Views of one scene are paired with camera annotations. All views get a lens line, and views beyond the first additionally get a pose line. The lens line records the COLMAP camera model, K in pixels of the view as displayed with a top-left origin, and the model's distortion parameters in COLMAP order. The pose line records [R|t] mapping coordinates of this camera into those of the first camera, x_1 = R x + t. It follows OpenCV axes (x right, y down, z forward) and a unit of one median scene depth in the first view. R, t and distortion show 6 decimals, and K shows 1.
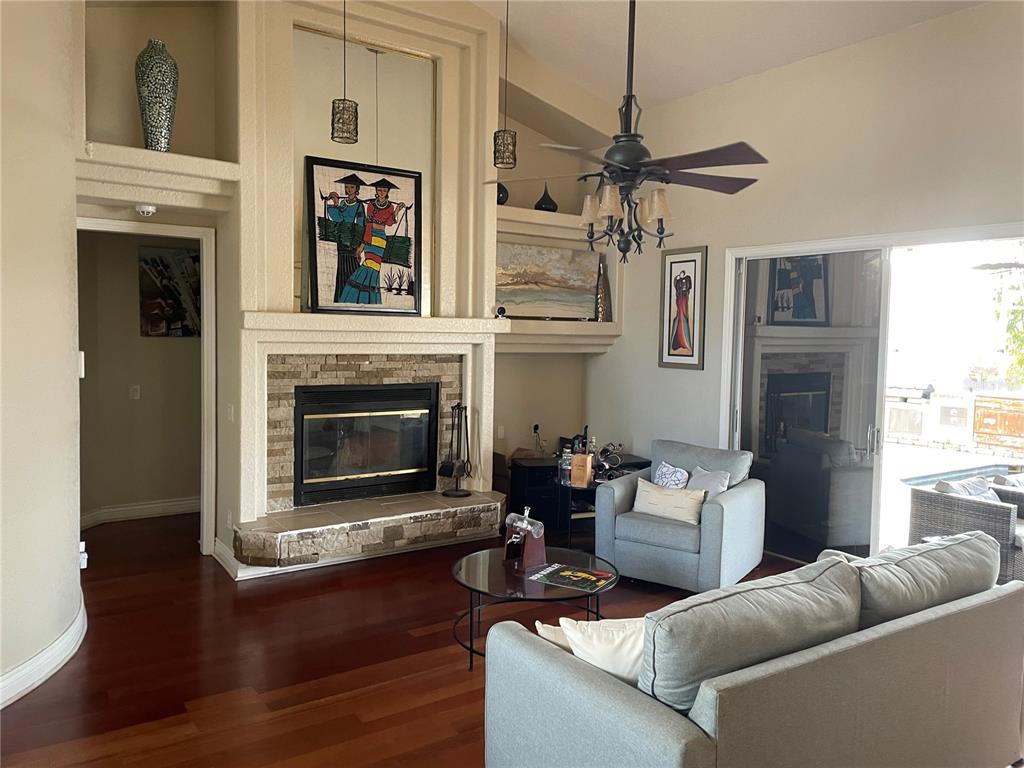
lens RADIAL K [[762.0, 0, 512.0], [0, 762.0, 384.0], [0, 0, 1]] dist [0.064252, -0.000536]
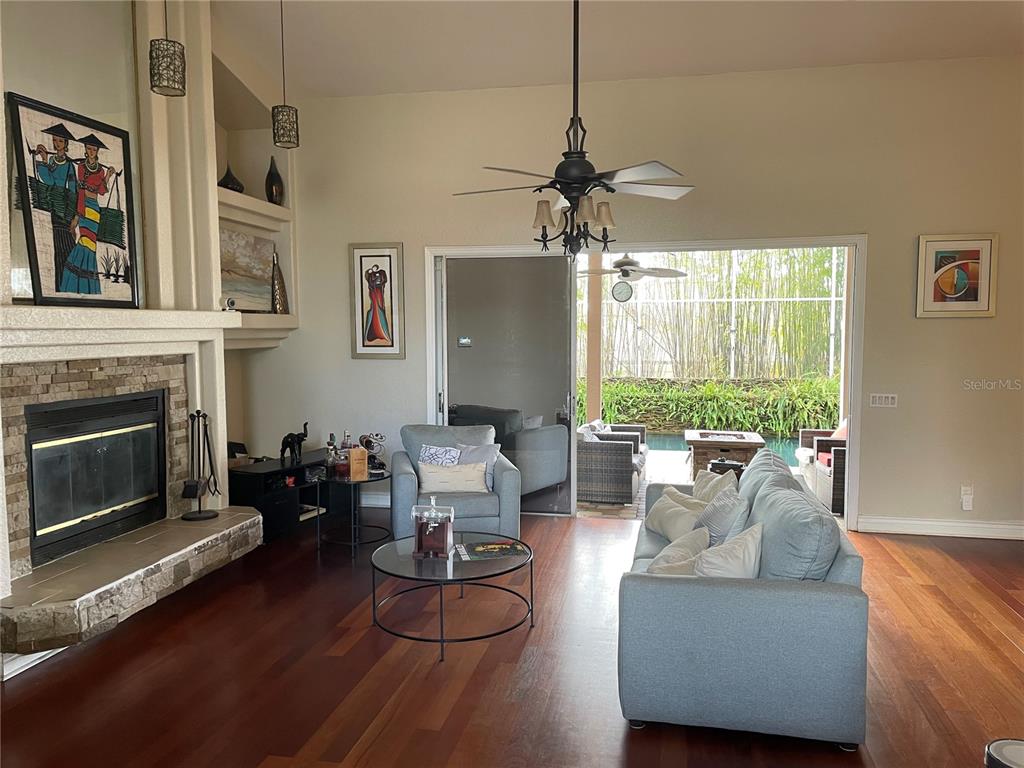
lens RADIAL K [[777.2, 0, 512.9], [0, 777.2, 395.2], [0, 0, 1]] dist [0.082690, -0.109874]
pose [[0.713592, -0.082141, 0.695730, -0.436309], [0.064964, 0.996582, 0.051029, -0.014480], [-0.697543, 0.008783, 0.716489, 0.121214]]
